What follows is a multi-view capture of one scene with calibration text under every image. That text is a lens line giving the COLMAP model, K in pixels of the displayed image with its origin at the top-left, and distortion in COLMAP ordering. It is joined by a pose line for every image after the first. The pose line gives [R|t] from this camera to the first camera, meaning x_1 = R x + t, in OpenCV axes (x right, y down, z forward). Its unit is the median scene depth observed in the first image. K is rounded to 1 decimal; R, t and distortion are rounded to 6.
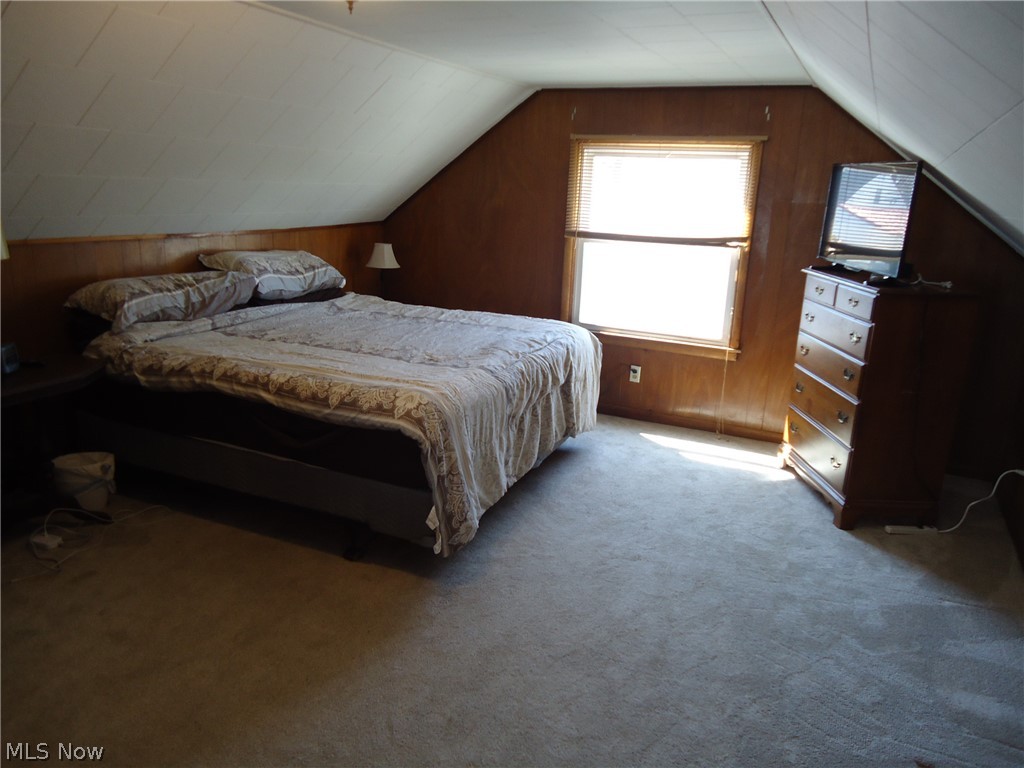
lens RADIAL K [[752.4, 0, 509.5], [0, 752.4, 385.3], [0, 0, 1]] dist [-0.018908, 0.009039]
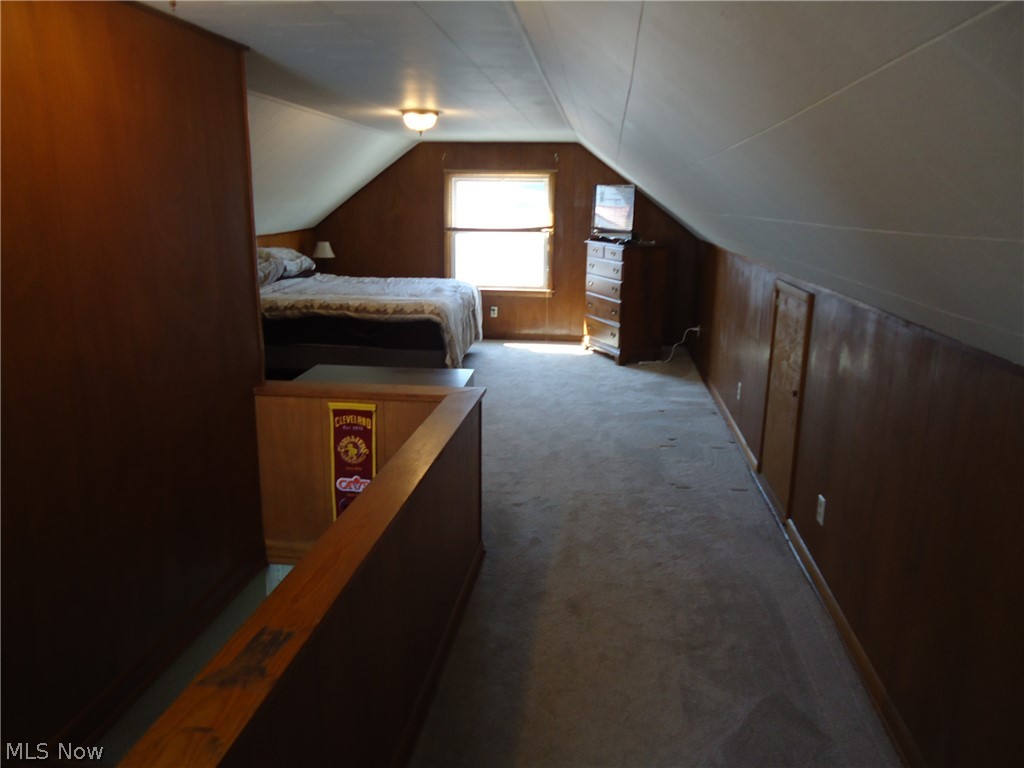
lens RADIAL K [[752.4, 0, 513.3], [0, 752.4, 384.1], [0, 0, 1]] dist [-0.018908, 0.009039]
pose [[0.945904, -0.106302, 0.306537, -0.396464], [0.109006, 0.994006, 0.008338, 0.167249], [-0.305586, 0.025527, 0.951822, -0.732369]]
